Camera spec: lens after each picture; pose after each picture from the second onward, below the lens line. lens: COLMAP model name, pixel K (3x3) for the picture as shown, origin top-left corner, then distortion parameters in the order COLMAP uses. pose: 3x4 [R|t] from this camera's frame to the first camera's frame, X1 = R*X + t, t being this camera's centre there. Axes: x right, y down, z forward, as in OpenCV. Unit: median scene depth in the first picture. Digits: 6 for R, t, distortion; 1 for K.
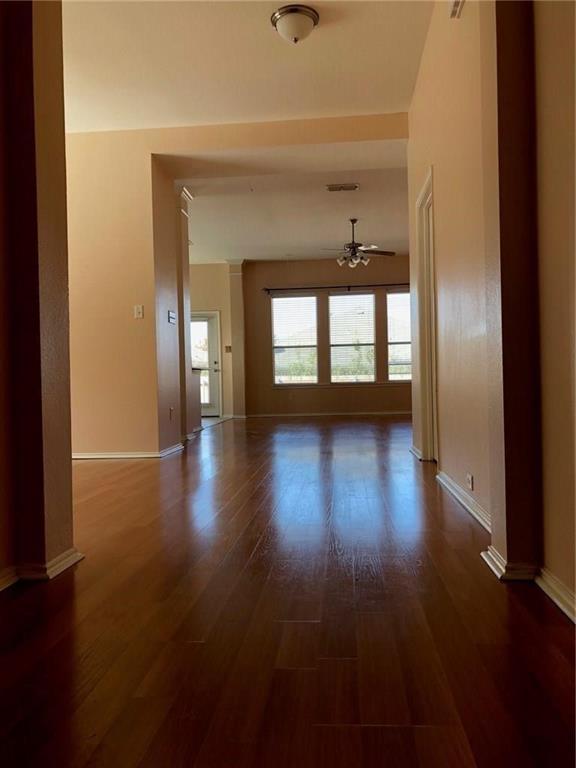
lens RADIAL K [[633.2, 0, 287.6], [0, 633.2, 386.3], [0, 0, 1]] dist [0.001805, -0.002173]
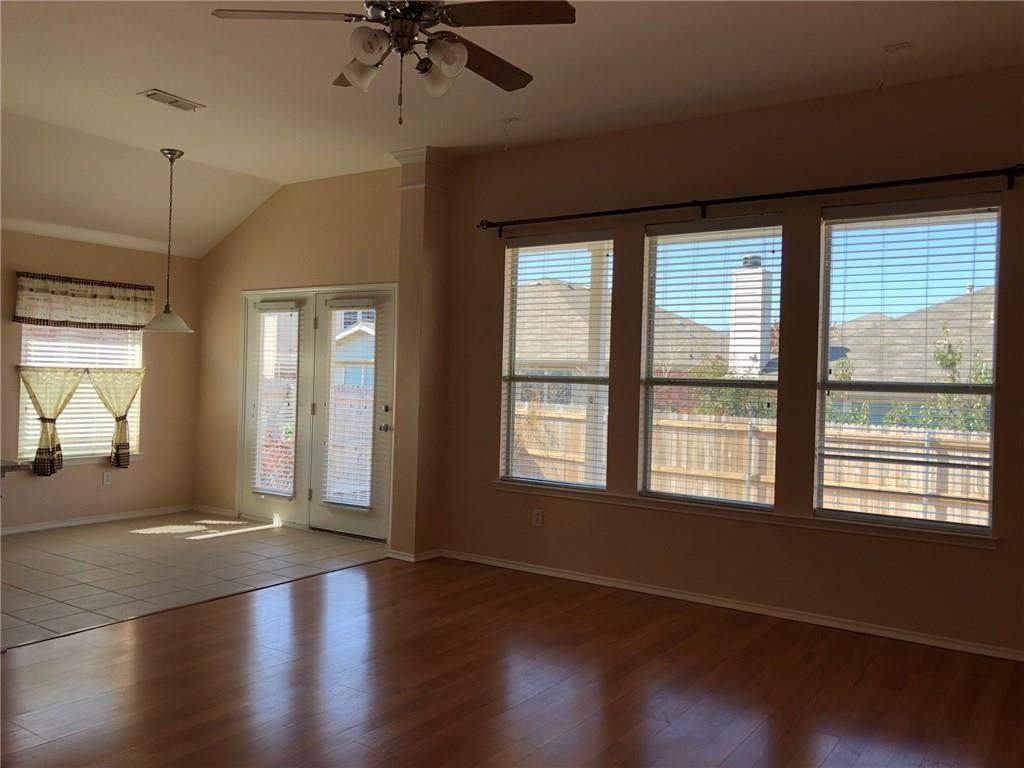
lens RADIAL K [[844.3, 0, 513.5], [0, 844.3, 379.8], [0, 0, 1]] dist [0.001805, -0.002173]
pose [[0.870340, 0.047336, -0.490171, 0.227302], [-0.050274, 0.998710, 0.007181, -0.065140], [0.489879, 0.018392, 0.871597, 0.570843]]
